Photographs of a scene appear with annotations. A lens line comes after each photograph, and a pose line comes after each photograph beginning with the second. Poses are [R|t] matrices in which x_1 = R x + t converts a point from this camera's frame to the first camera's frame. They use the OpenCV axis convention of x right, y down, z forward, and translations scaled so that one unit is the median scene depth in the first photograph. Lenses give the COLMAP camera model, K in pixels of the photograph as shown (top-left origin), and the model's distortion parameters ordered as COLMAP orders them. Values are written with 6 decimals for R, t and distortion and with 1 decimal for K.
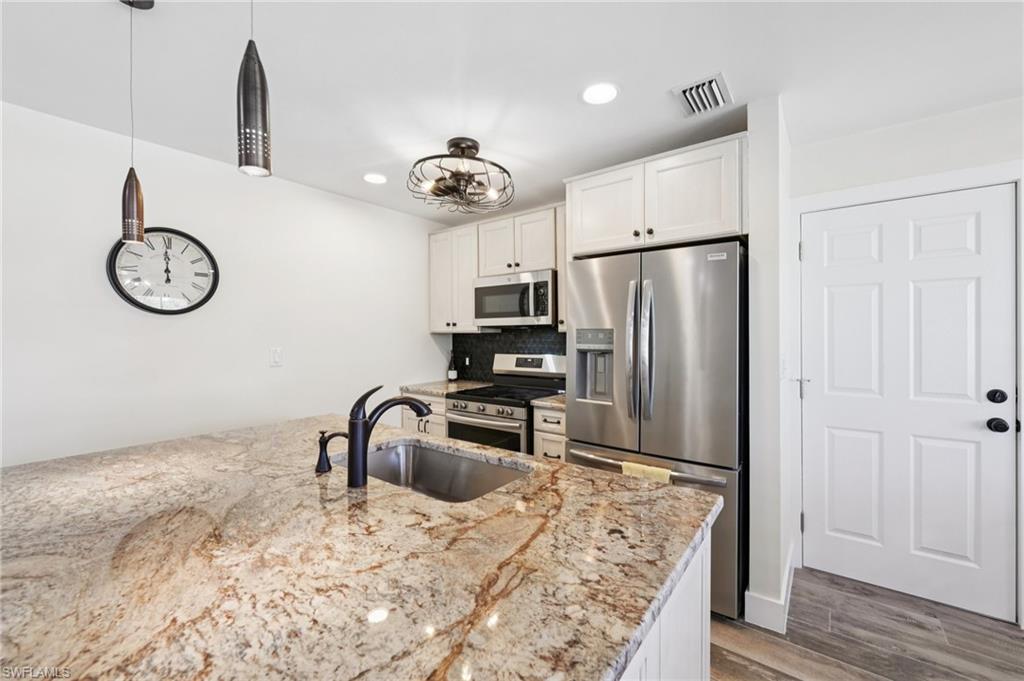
lens RADIAL K [[417.5, 0, 511.6], [0, 417.5, 336.3], [0, 0, 1]] dist [-0.003800, -0.000483]
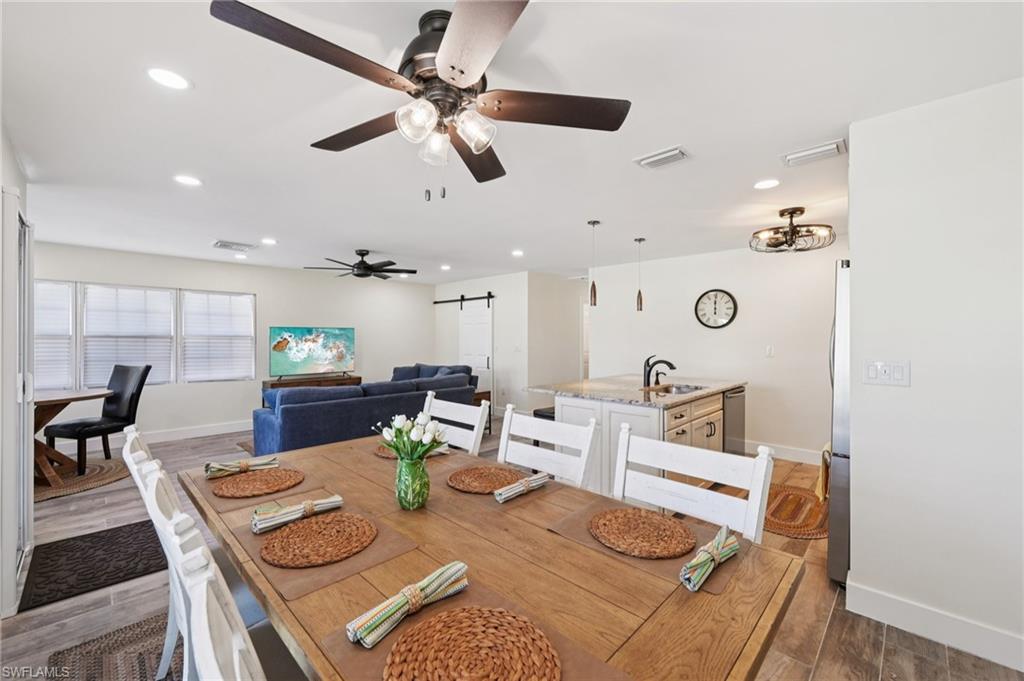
lens RADIAL K [[417.5, 0, 517.4], [0, 417.5, 343.2], [0, 0, 1]] dist [-0.003800, -0.000483]
pose [[-0.100876, 0.017310, -0.994748, 1.415820], [-0.006550, 0.999815, 0.018063, -0.007896], [0.994877, 0.008338, -0.100744, 0.177667]]
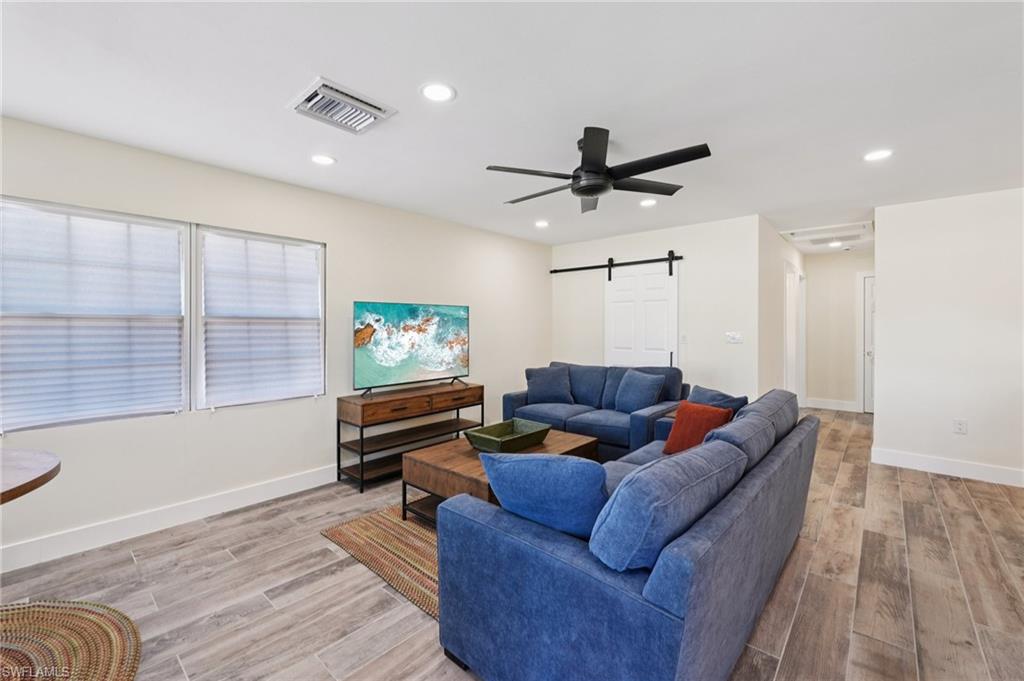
lens RADIAL K [[417.5, 0, 482.1], [0, 417.5, 327.3], [0, 0, 1]] dist [-0.003800, -0.000483]
pose [[-0.069281, 0.004812, -0.997586, 0.410558], [-0.002980, 0.999983, 0.005030, 0.018939], [0.997593, 0.003321, -0.069265, -1.029495]]
